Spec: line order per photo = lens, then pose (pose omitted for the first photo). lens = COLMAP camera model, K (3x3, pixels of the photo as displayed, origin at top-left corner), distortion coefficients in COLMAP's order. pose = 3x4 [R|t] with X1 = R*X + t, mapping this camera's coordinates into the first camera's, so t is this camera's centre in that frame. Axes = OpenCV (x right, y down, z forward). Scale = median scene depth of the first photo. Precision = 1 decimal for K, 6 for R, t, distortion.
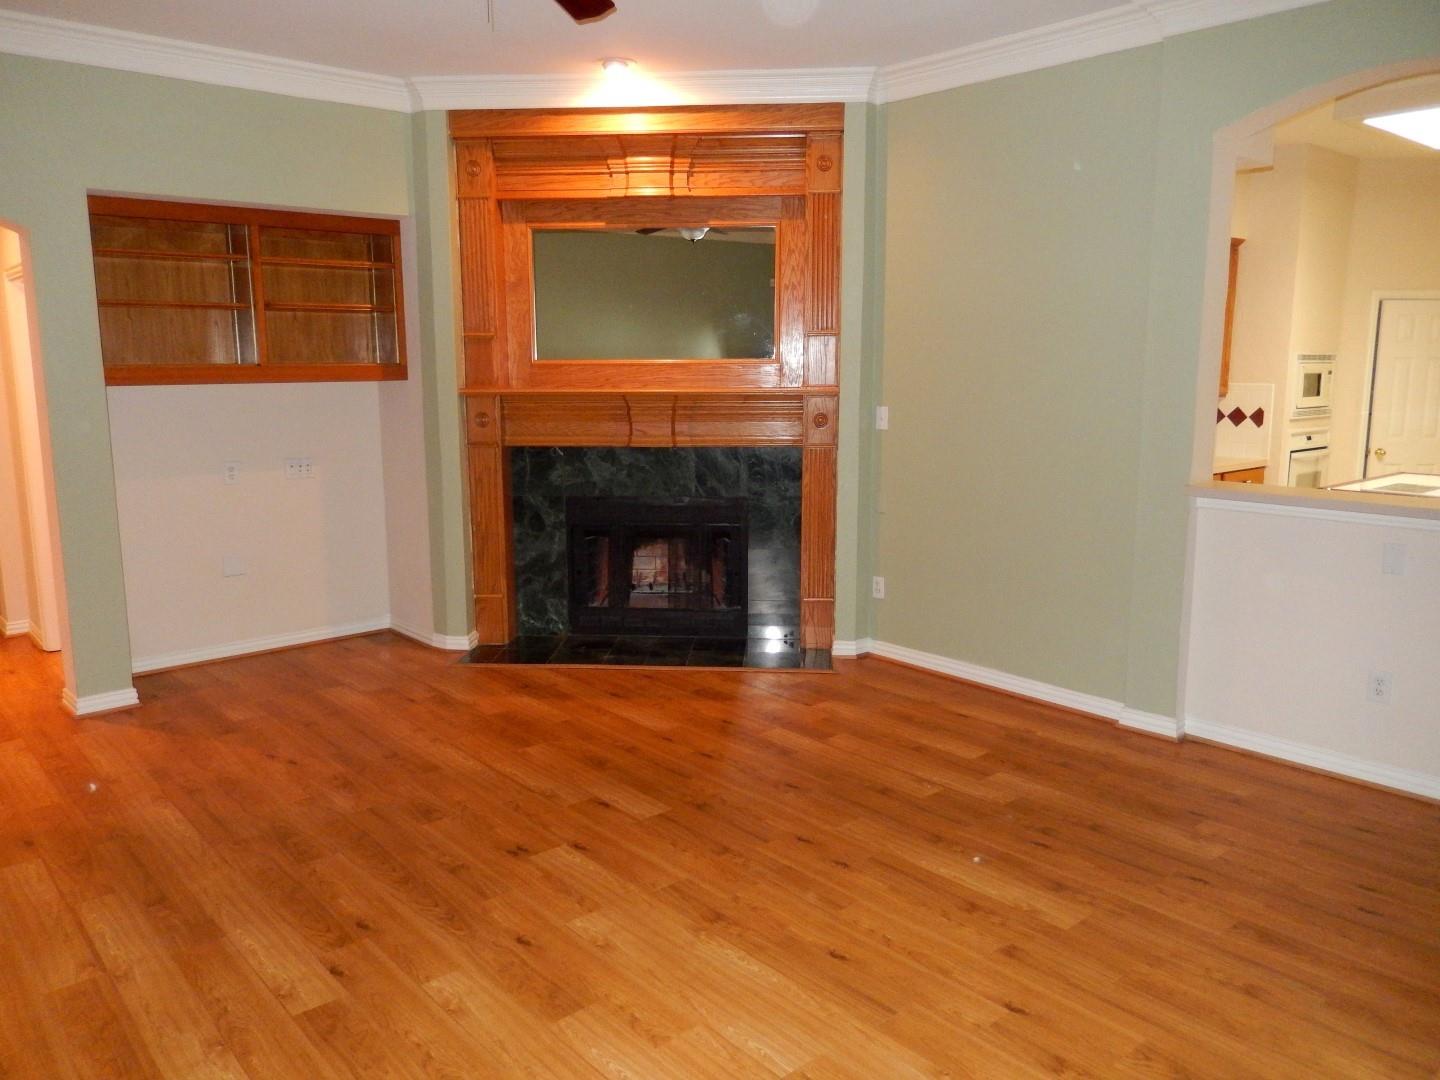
lens RADIAL K [[1072.4, 0, 724.2], [0, 1072.4, 540.6], [0, 0, 1]] dist [-0.010230, -0.009663]
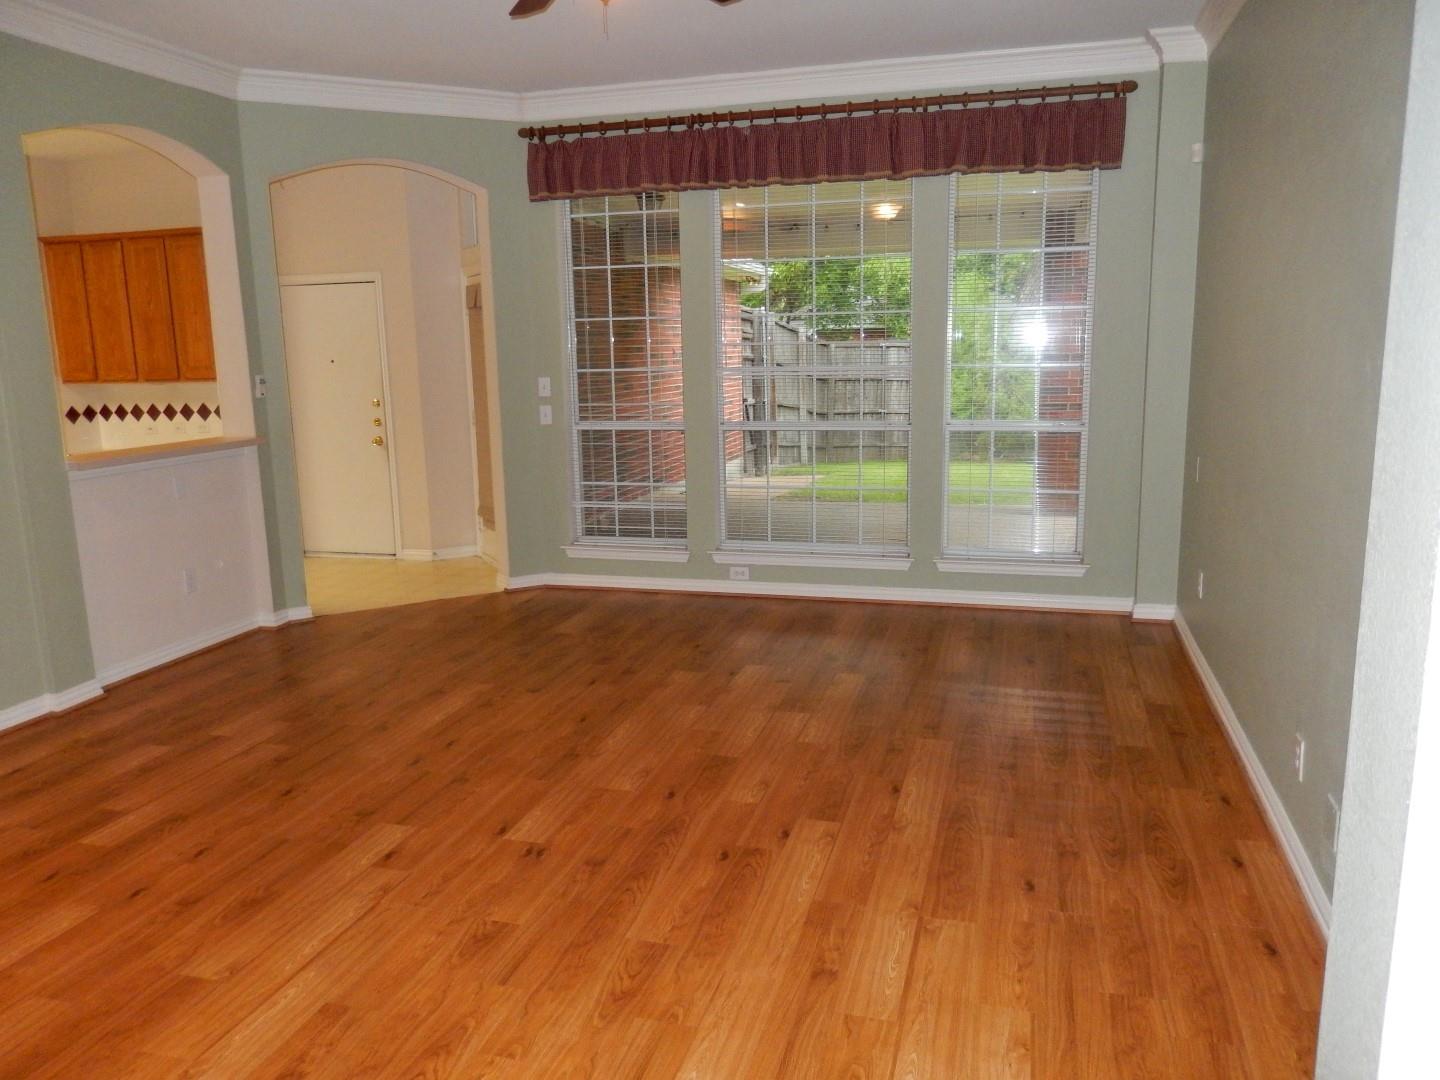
lens RADIAL K [[1072.4, 0, 722.9], [0, 1072.4, 536.7], [0, 0, 1]] dist [-0.010230, -0.009663]
pose [[-0.541627, -0.140205, 0.828844, -0.909965], [0.160946, 0.950456, 0.265951, -0.175845], [-0.825068, 0.277445, -0.492227, 1.110019]]
